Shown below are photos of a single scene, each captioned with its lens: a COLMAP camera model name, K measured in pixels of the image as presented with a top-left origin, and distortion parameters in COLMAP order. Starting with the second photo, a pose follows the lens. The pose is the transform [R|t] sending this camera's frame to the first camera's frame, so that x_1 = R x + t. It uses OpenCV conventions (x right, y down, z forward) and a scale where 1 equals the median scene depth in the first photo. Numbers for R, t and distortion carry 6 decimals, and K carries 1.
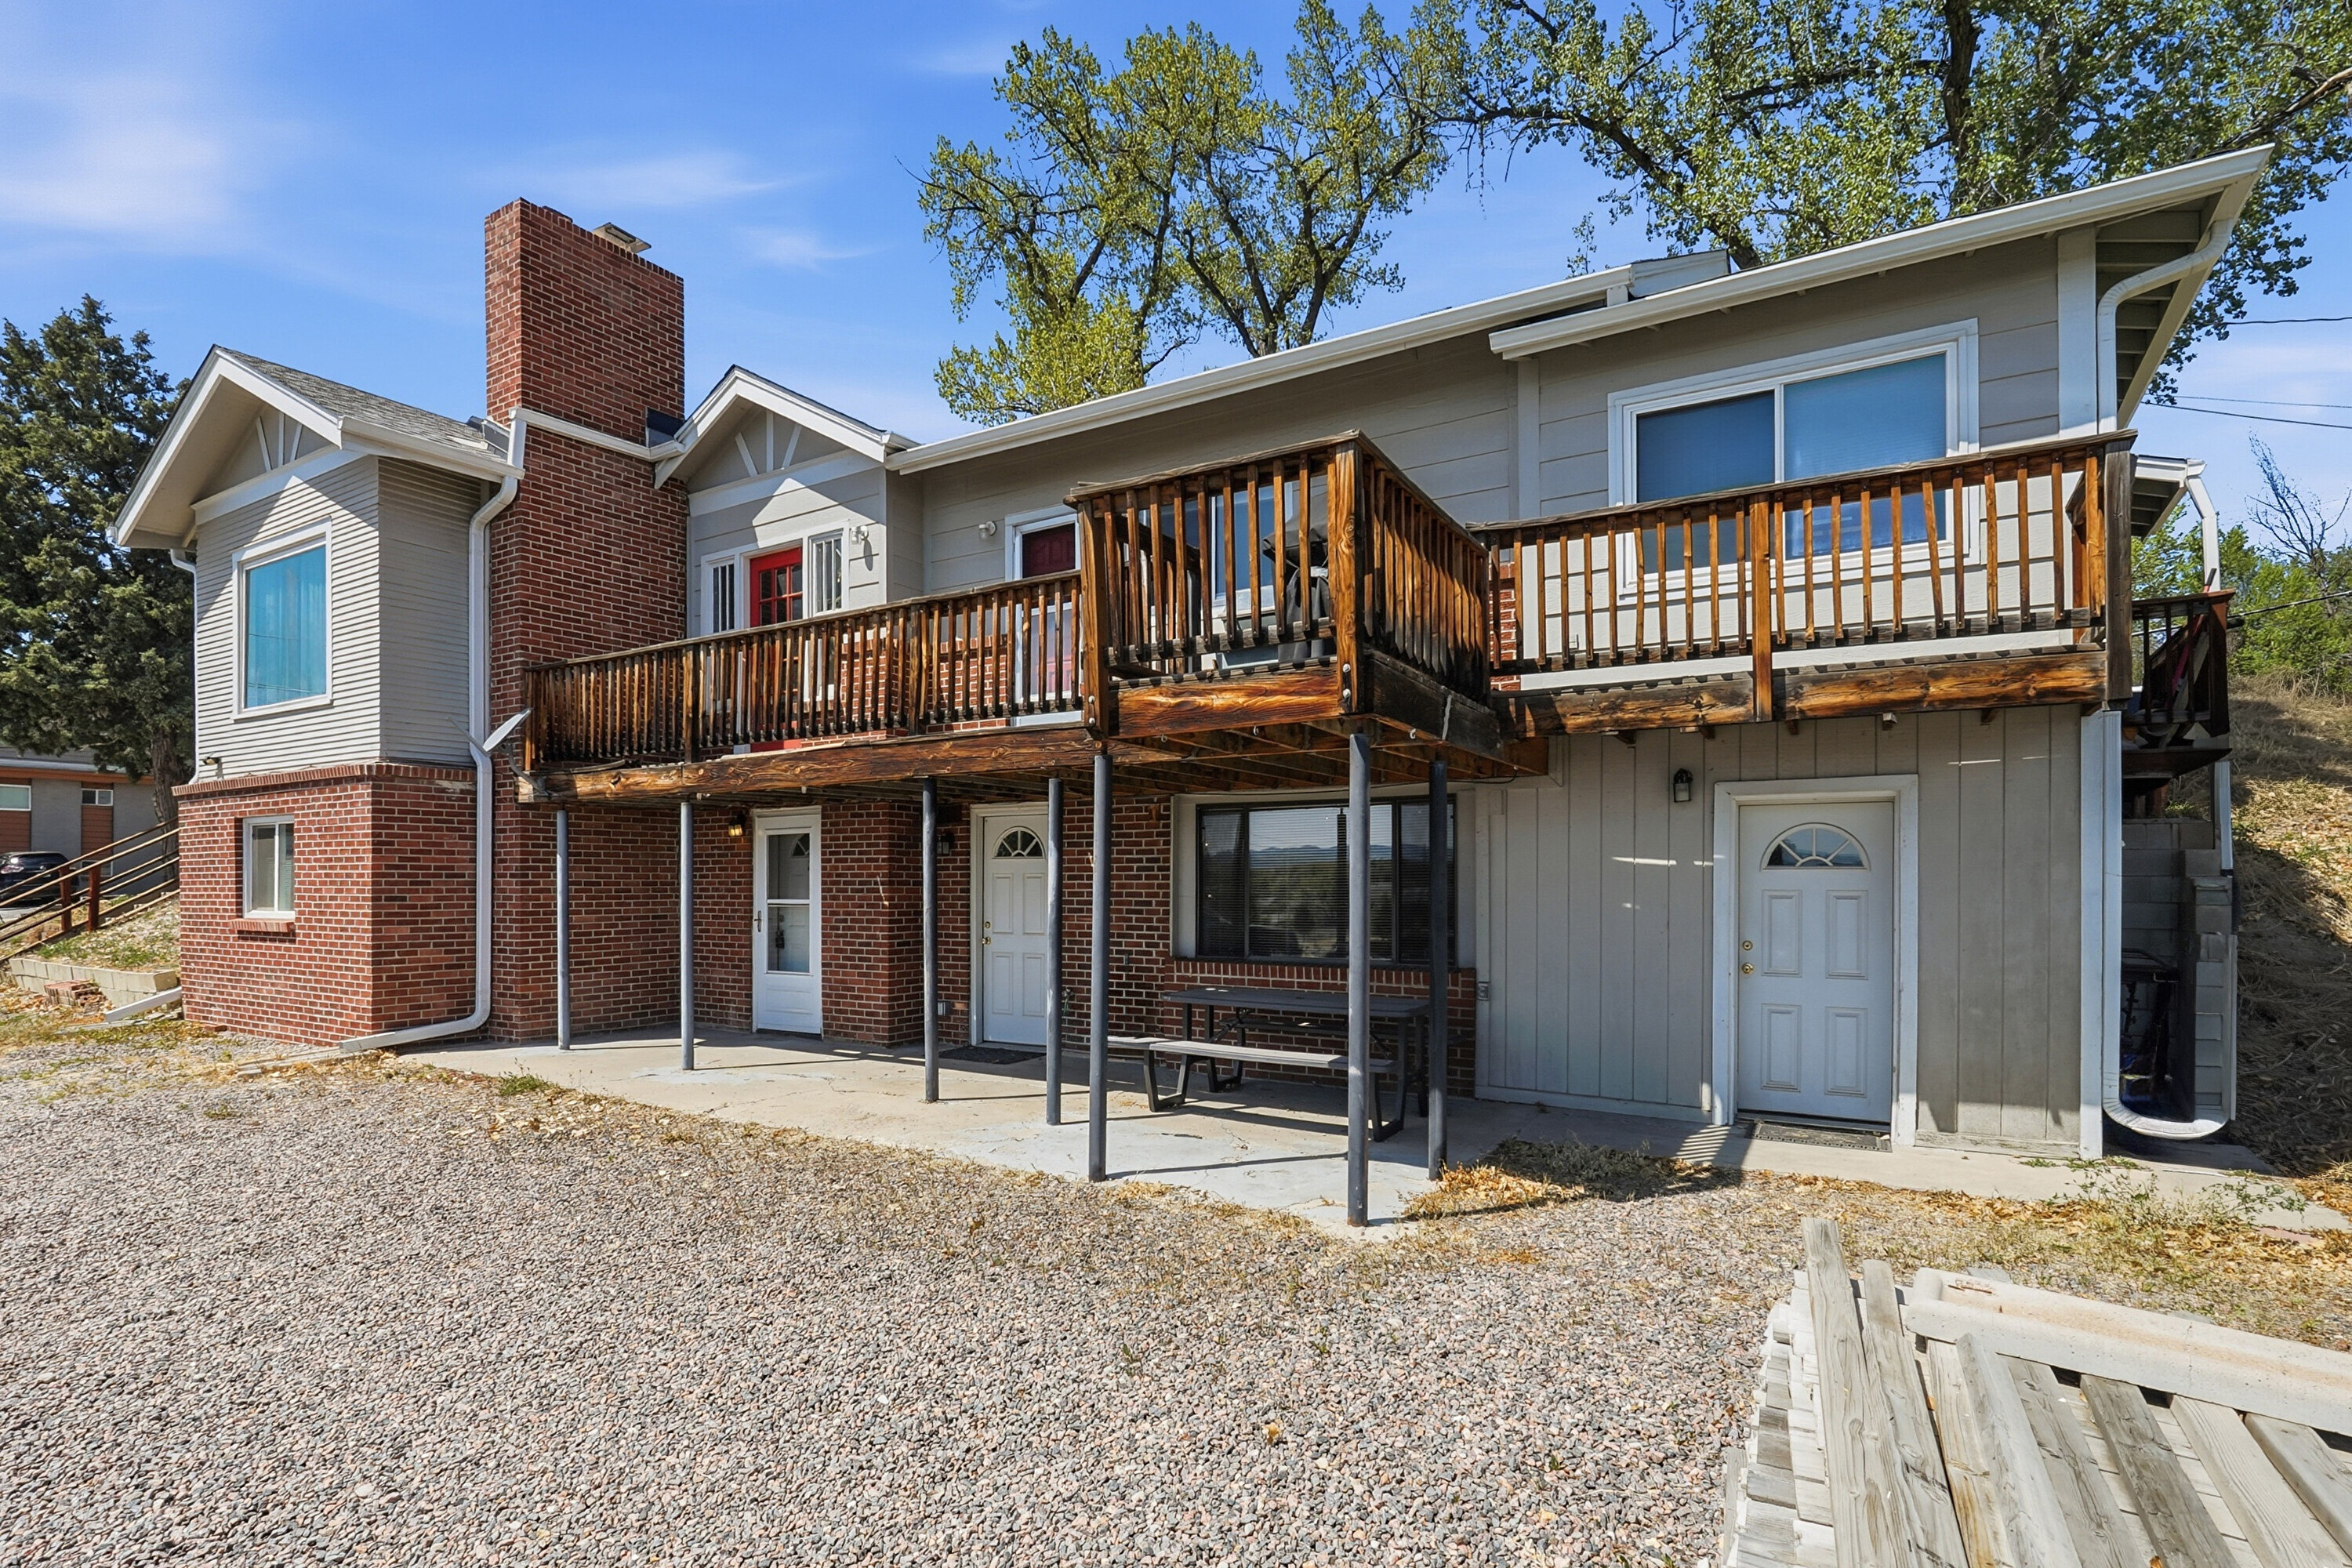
lens RADIAL K [[1147.9, 0, 1208.1], [0, 1147.9, 884.5], [0, 0, 1]] dist [-0.018788, 0.006039]
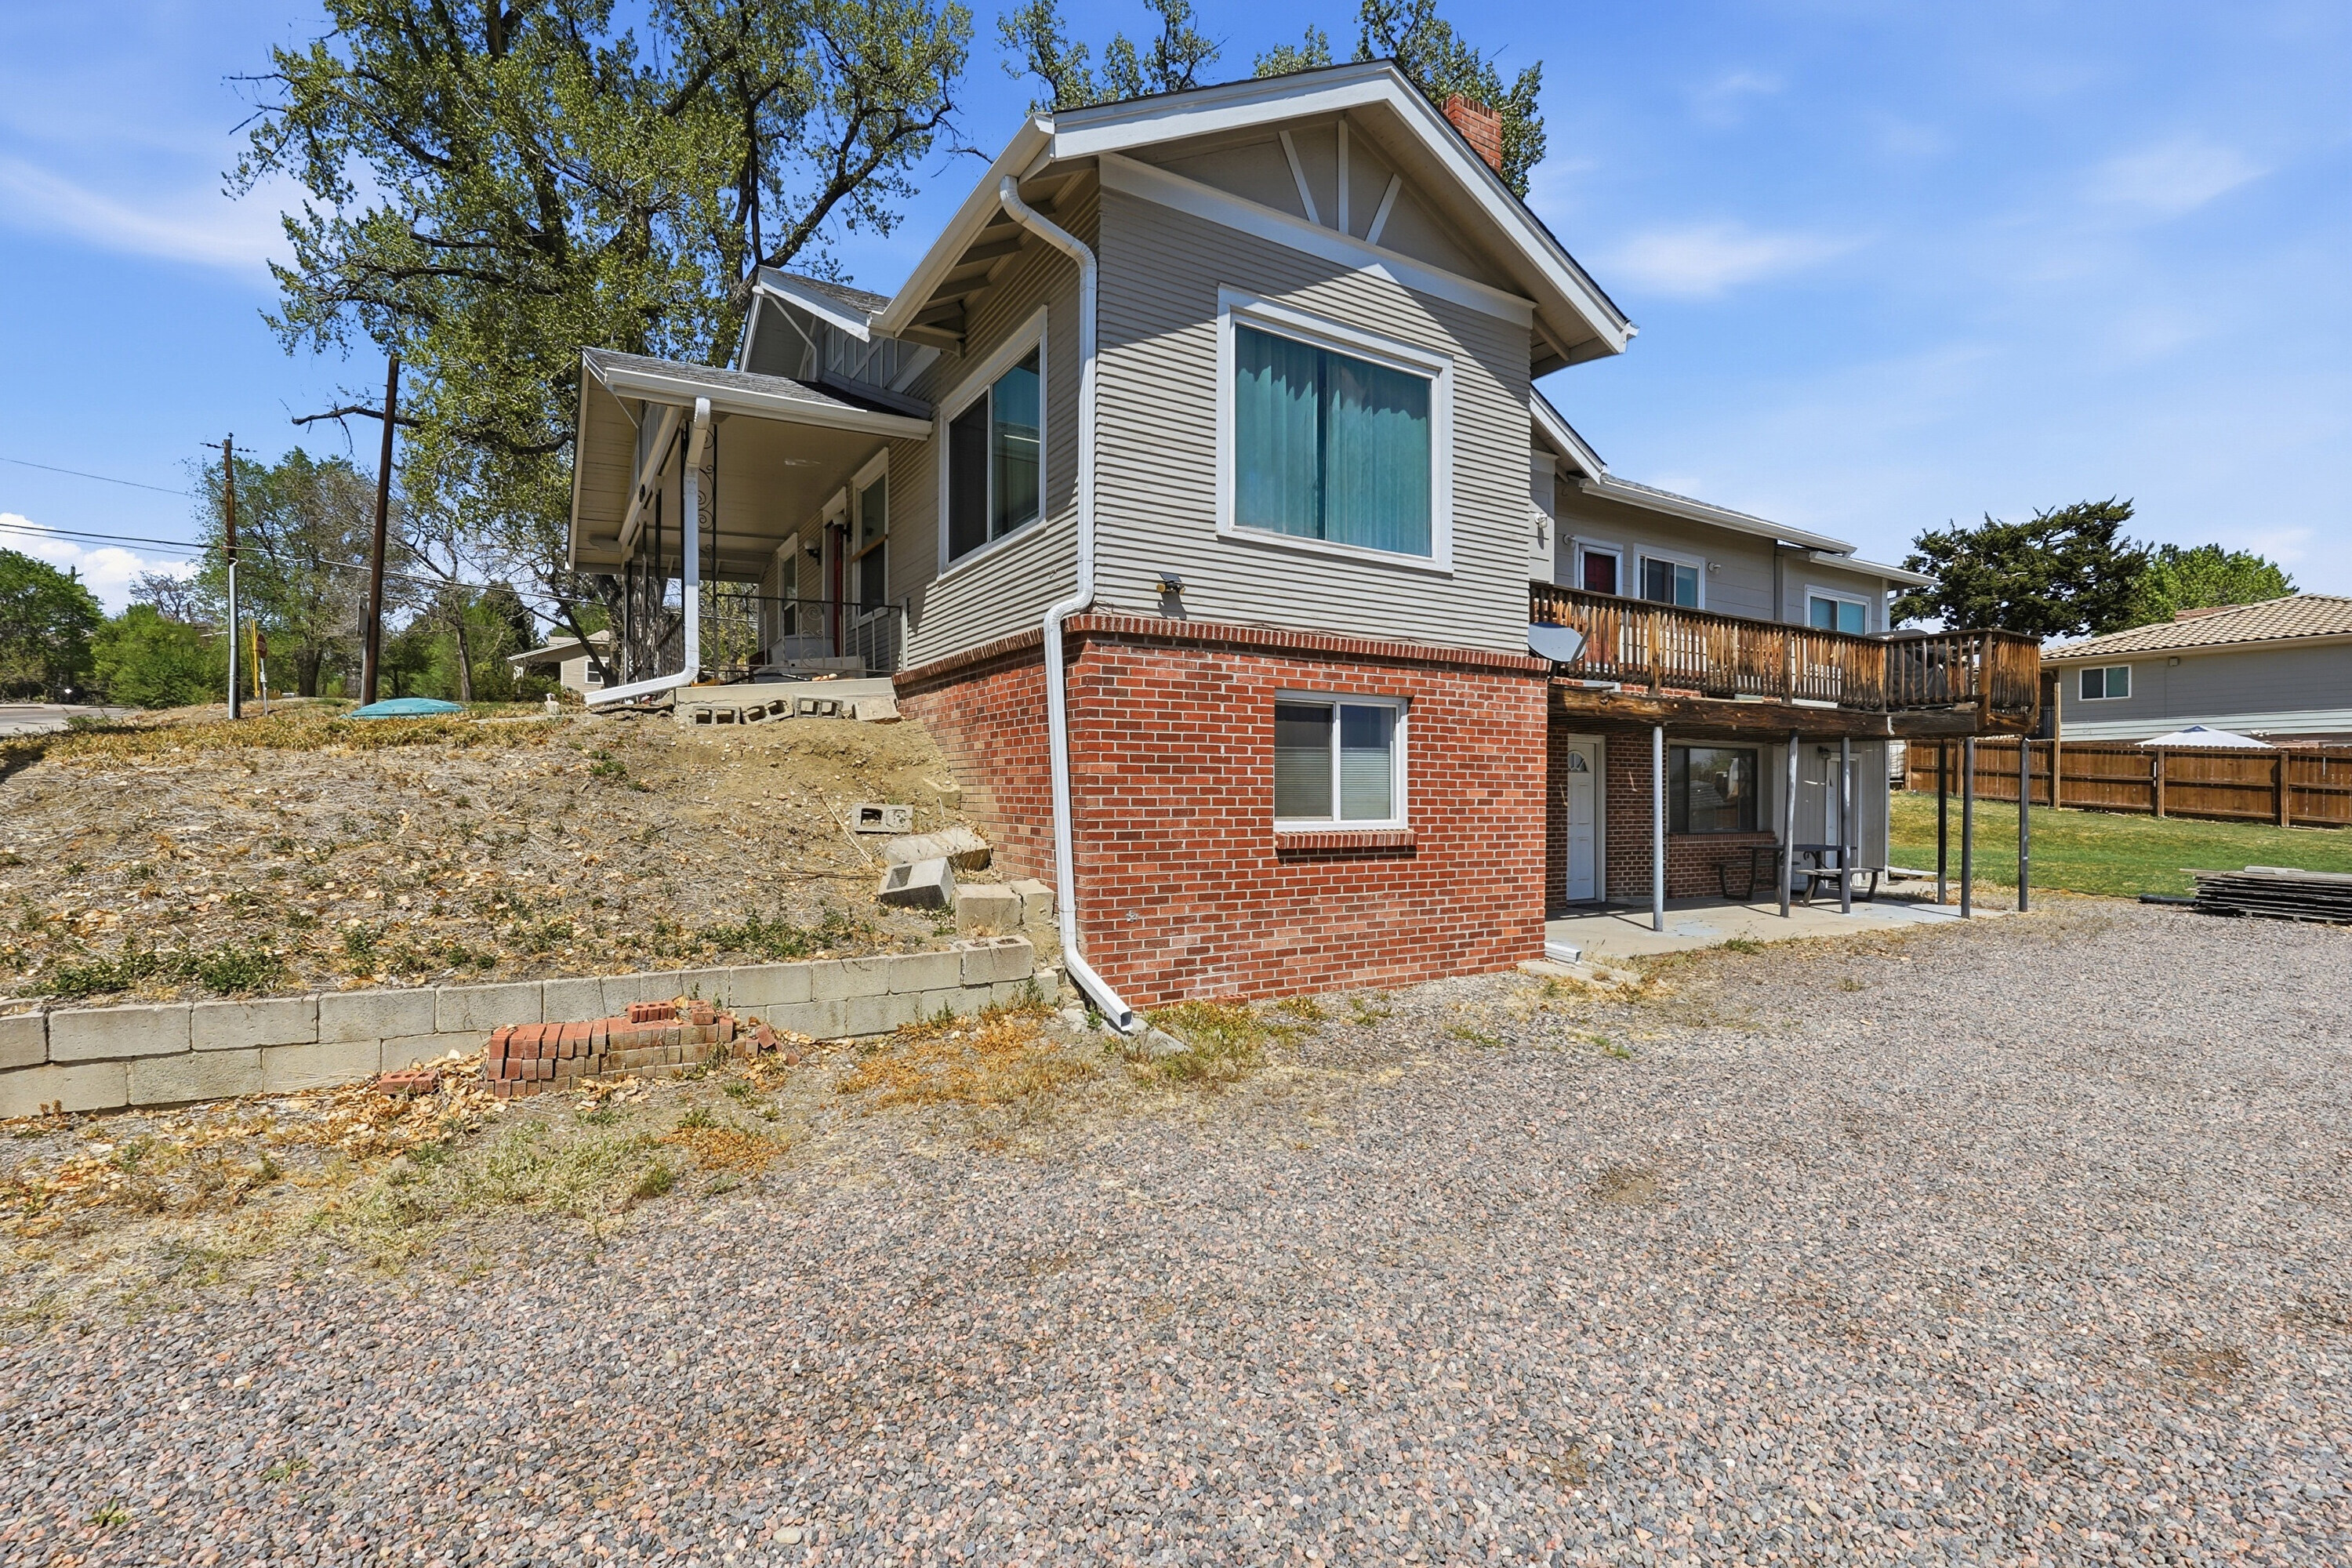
lens RADIAL K [[1069.1, 0, 1176.0], [0, 1069.1, 784.0], [0, 0, 1]] dist [-0.017231, 0.000142]
pose [[0.468067, 0.012447, 0.883605, -1.514020], [-0.004724, 0.999922, -0.011583, 0.008394], [-0.883681, 0.001248, 0.468089, 0.778746]]
